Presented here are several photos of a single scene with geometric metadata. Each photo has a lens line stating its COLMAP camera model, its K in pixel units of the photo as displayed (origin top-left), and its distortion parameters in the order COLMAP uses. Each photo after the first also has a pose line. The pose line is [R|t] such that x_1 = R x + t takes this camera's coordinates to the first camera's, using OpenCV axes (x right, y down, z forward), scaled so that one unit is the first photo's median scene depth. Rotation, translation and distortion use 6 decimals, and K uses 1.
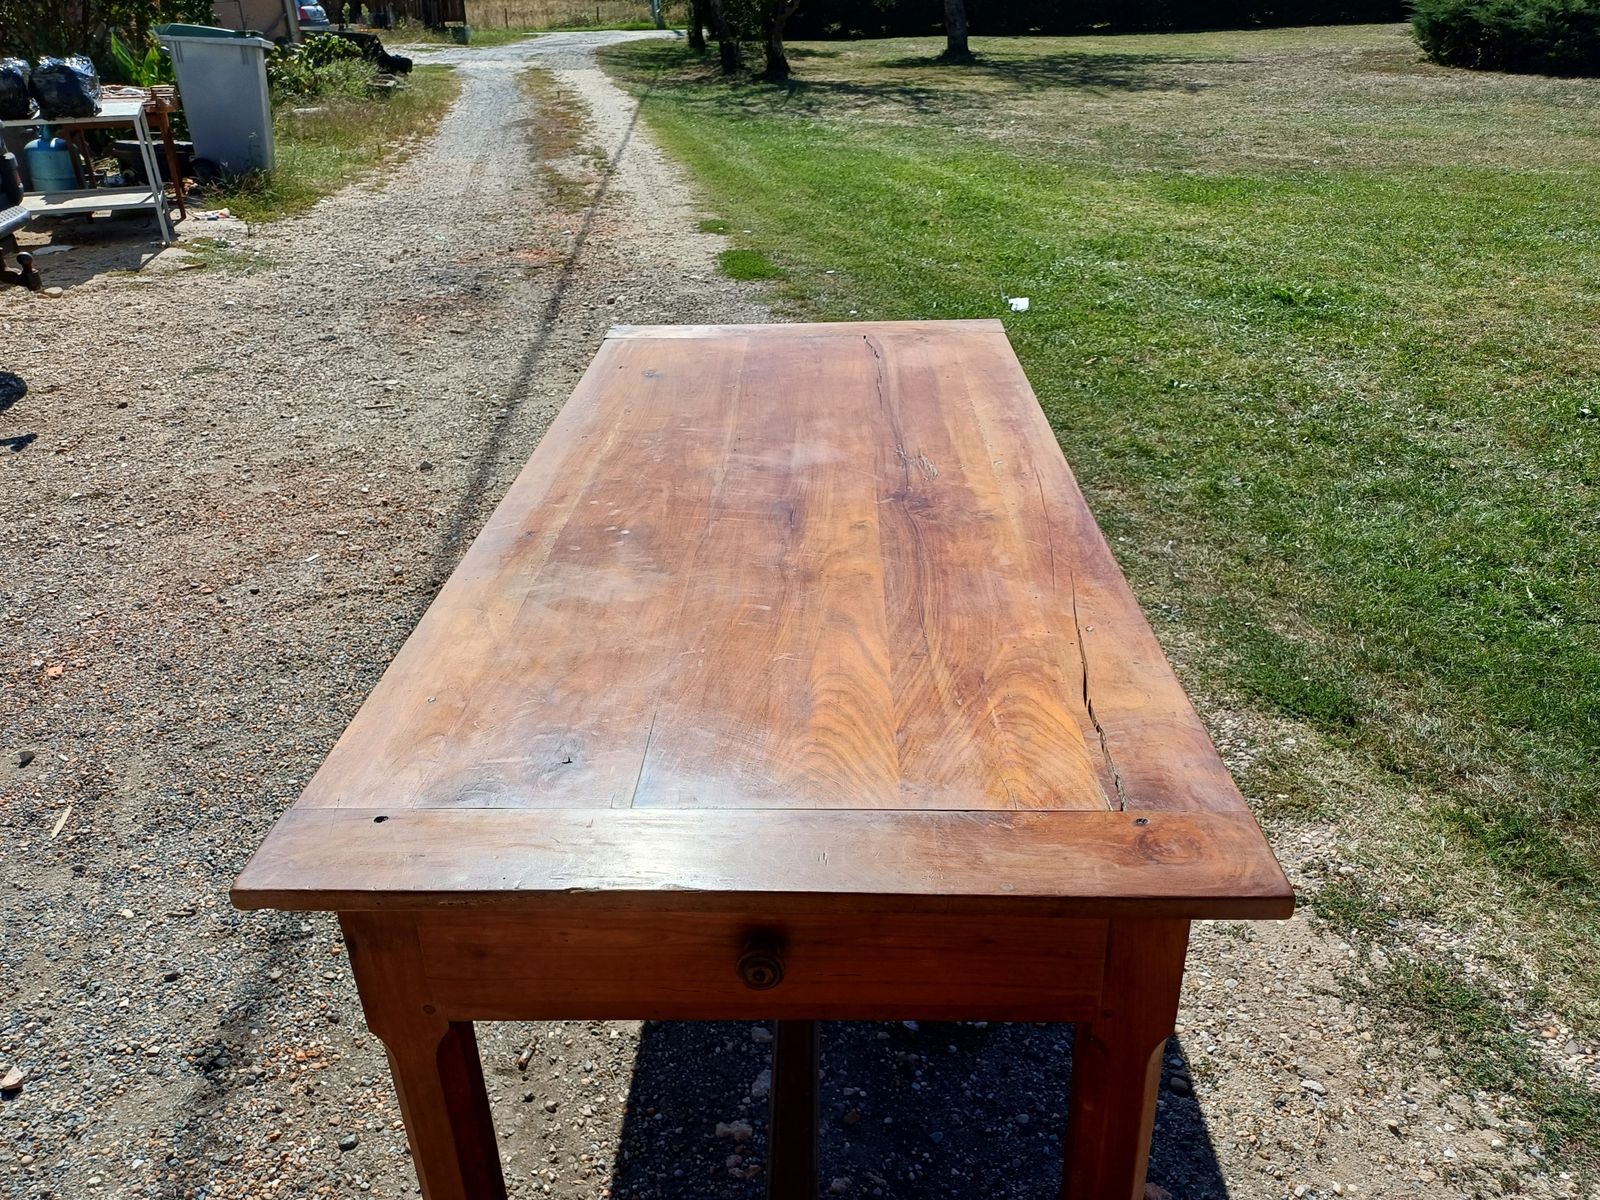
lens RADIAL K [[1174.0, 0, 787.6], [0, 1174.0, 601.1], [0, 0, 1]] dist [0.082614, -0.090070]
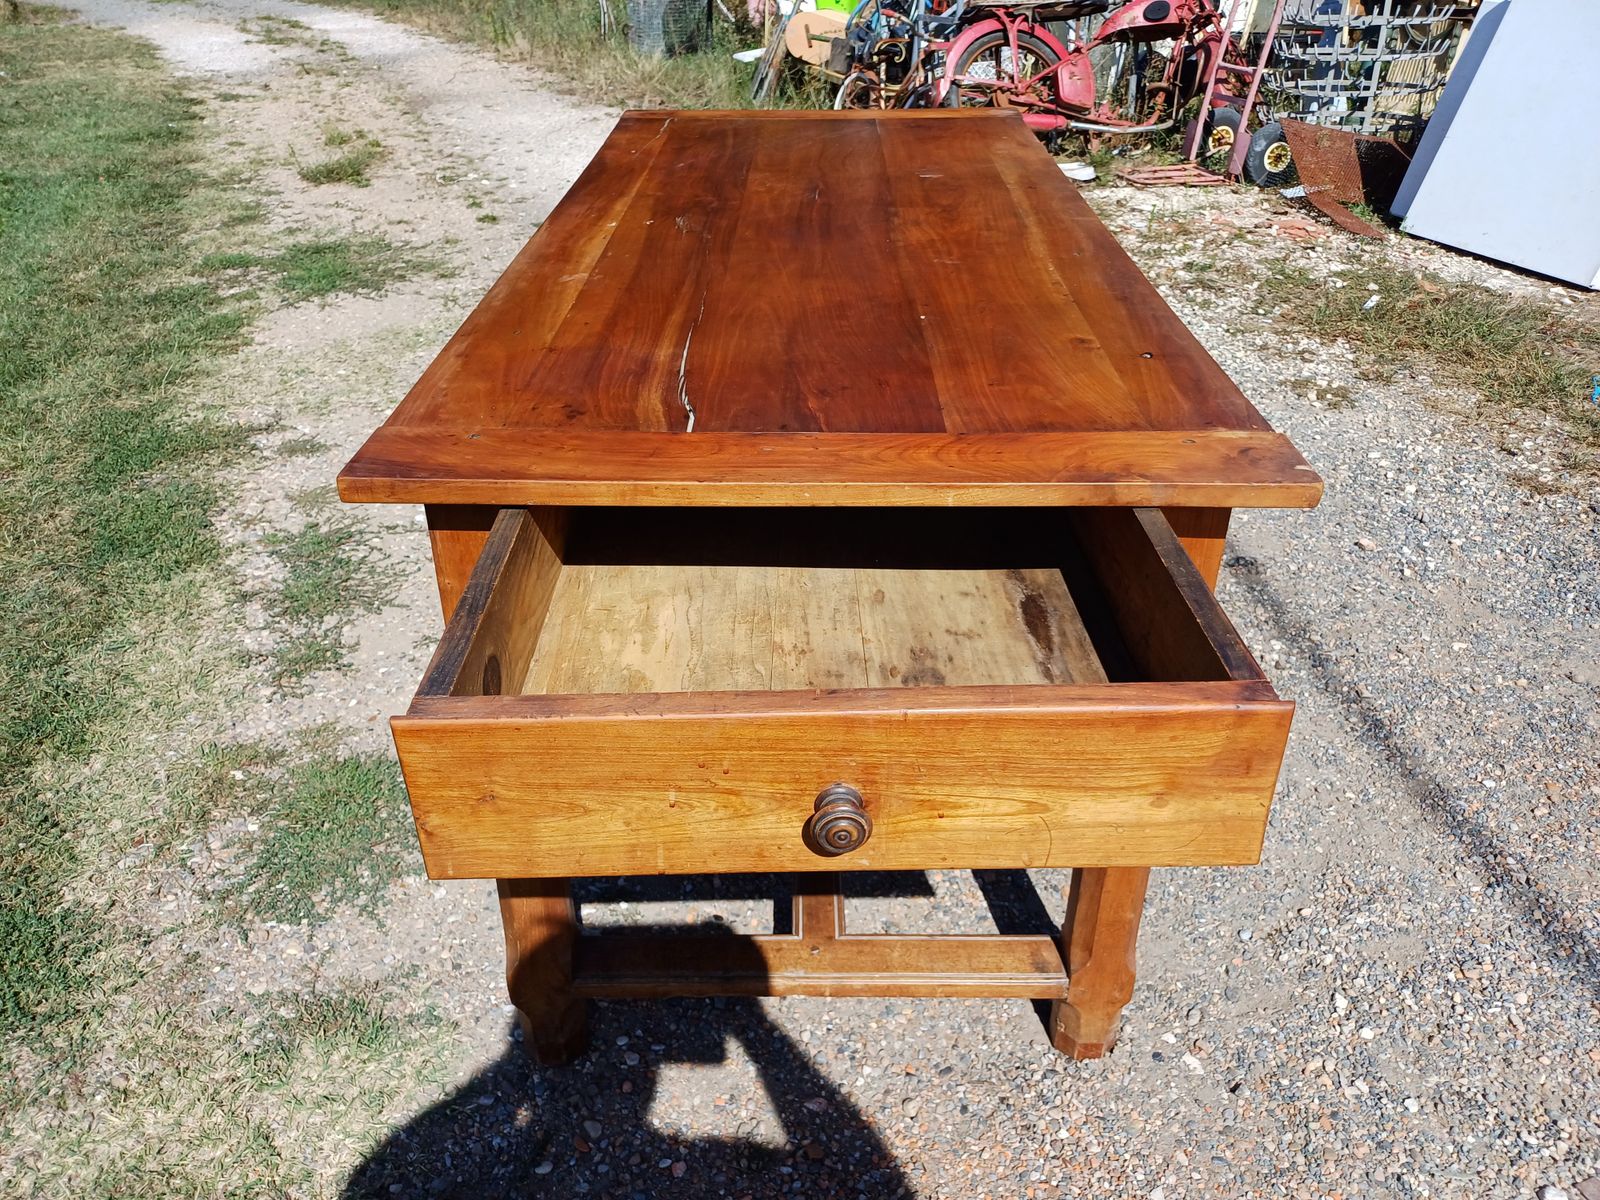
lens RADIAL K [[1211.9, 0, 798.1], [0, 1211.9, 578.5], [0, 0, 1]] dist [0.047161, -0.034538]
pose [[-0.999456, 0.032872, -0.002725, 0.014218], [0.015452, 0.539593, 0.841784, -0.332803], [0.029142, 0.841284, -0.539807, 0.734130]]
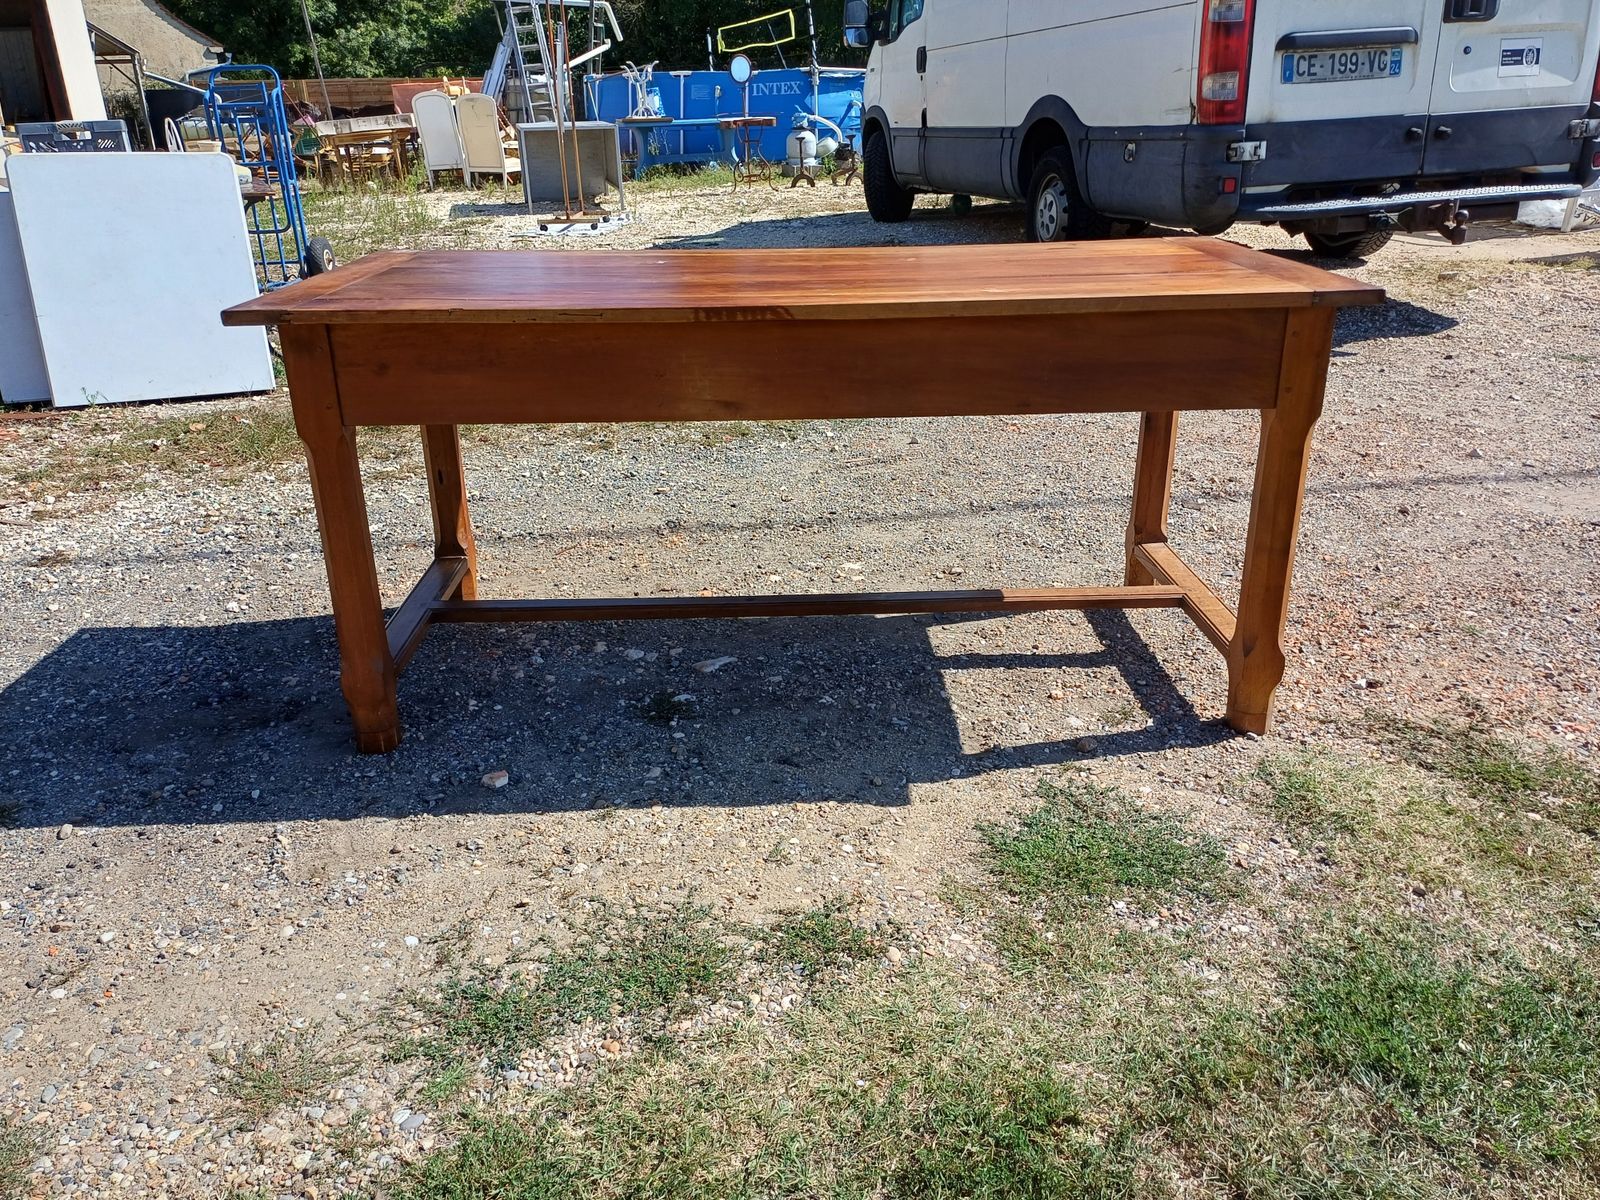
lens RADIAL K [[1192.9, 0, 806.7], [0, 1192.9, 574.2], [0, 0, 1]] dist [0.072473, -0.060016]
pose [[0.057875, 0.383845, -0.921582, 0.540818], [-0.441145, 0.837946, 0.321306, -0.103042], [0.895568, 0.387956, 0.217828, 0.338412]]
